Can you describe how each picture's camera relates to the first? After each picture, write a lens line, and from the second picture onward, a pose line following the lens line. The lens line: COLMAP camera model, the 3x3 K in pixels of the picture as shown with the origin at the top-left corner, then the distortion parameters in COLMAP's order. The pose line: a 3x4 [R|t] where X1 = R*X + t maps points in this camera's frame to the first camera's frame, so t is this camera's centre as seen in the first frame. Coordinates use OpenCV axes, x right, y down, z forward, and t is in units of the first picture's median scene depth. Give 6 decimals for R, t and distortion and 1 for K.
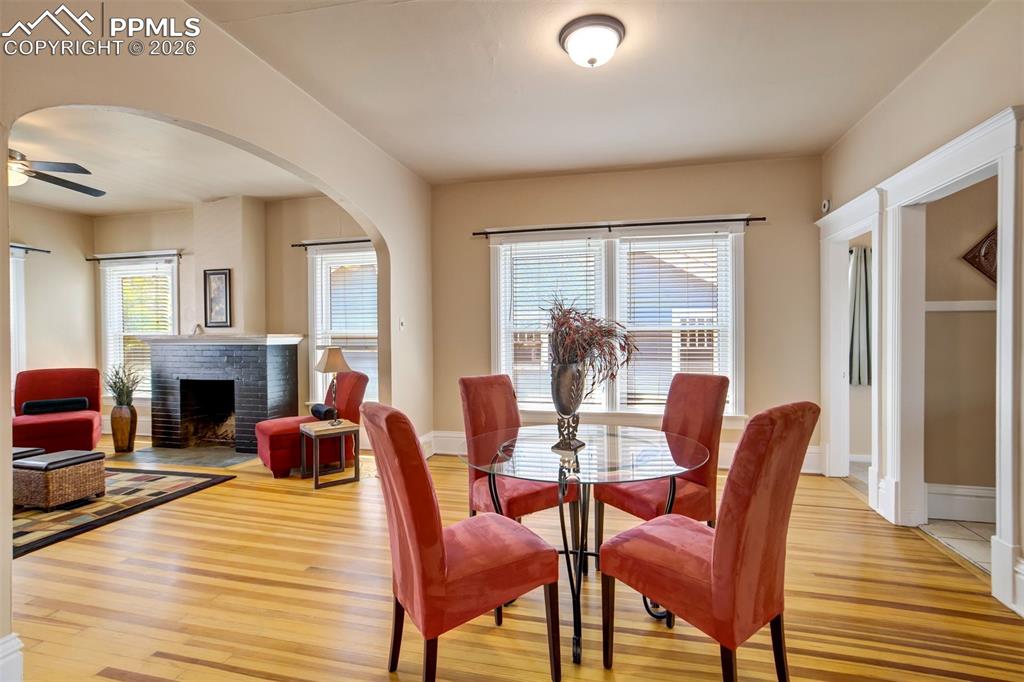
lens RADIAL K [[479.0, 0, 510.5], [0, 479.0, 342.0], [0, 0, 1]] dist [-0.032866, 0.015825]
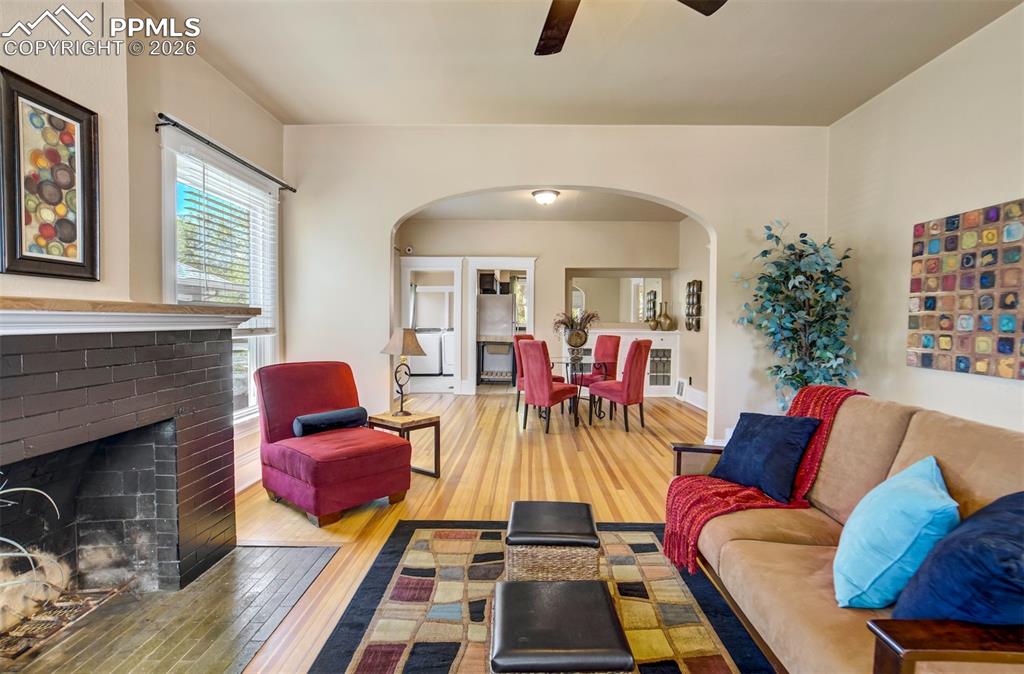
lens RADIAL K [[479.0, 0, 511.5], [0, 479.0, 338.2], [0, 0, 1]] dist [-0.032866, 0.015825]
pose [[-0.210242, -0.032145, 0.977121, -1.018738], [-0.000514, 0.999463, 0.032770, -0.000162], [-0.977649, 0.006387, -0.210146, 0.787655]]
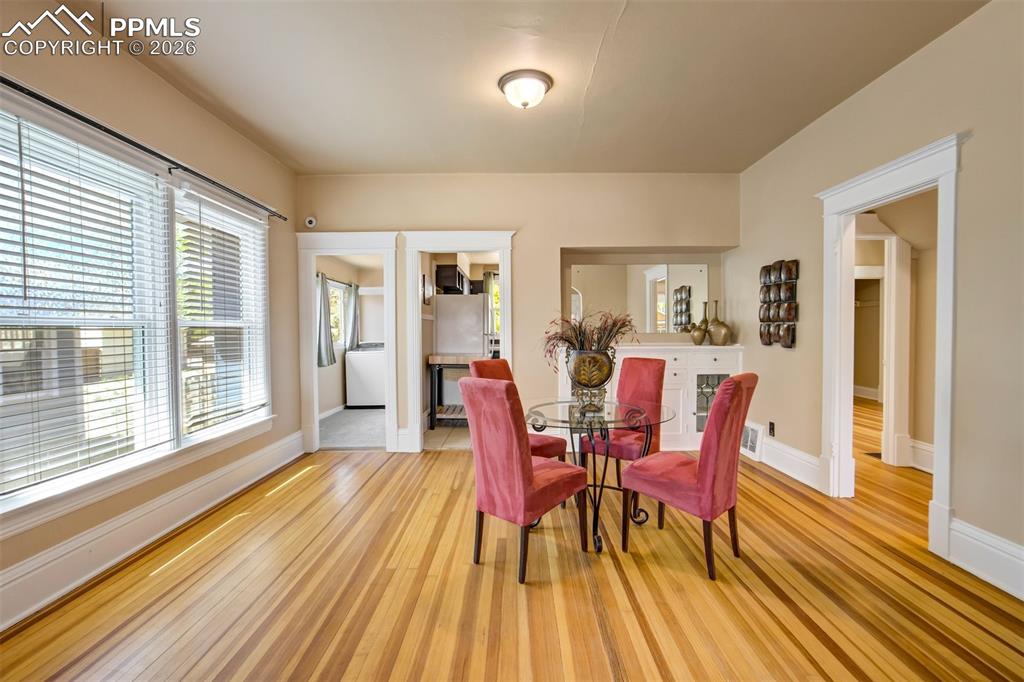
lens RADIAL K [[479.0, 0, 506.4], [0, 479.0, 341.4], [0, 0, 1]] dist [-0.032866, 0.015825]
pose [[-0.224695, -0.018501, 0.974254, -0.471296], [0.013454, 0.999666, 0.022087, -0.008789], [-0.974336, 0.018070, -0.224371, 0.622574]]
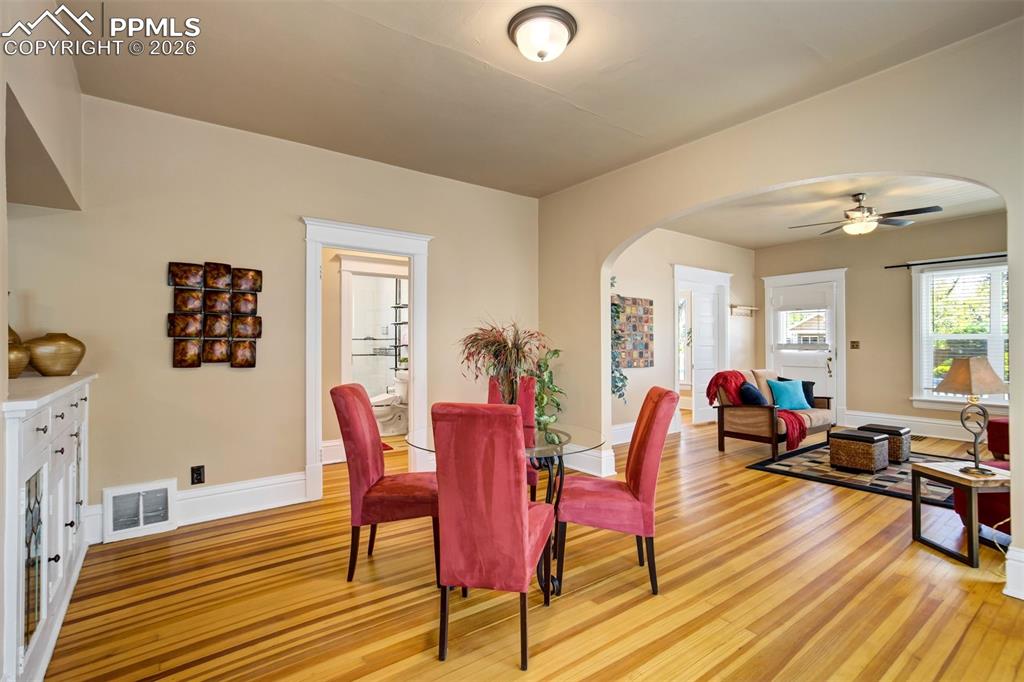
lens RADIAL K [[479.0, 0, 513.0], [0, 479.0, 341.5], [0, 0, 1]] dist [-0.032866, 0.015825]
pose [[-0.631477, 0.001039, -0.775394, 0.454032], [0.001713, 0.999999, -0.000055, -0.011122], [0.775393, -0.001363, -0.631478, 0.728181]]
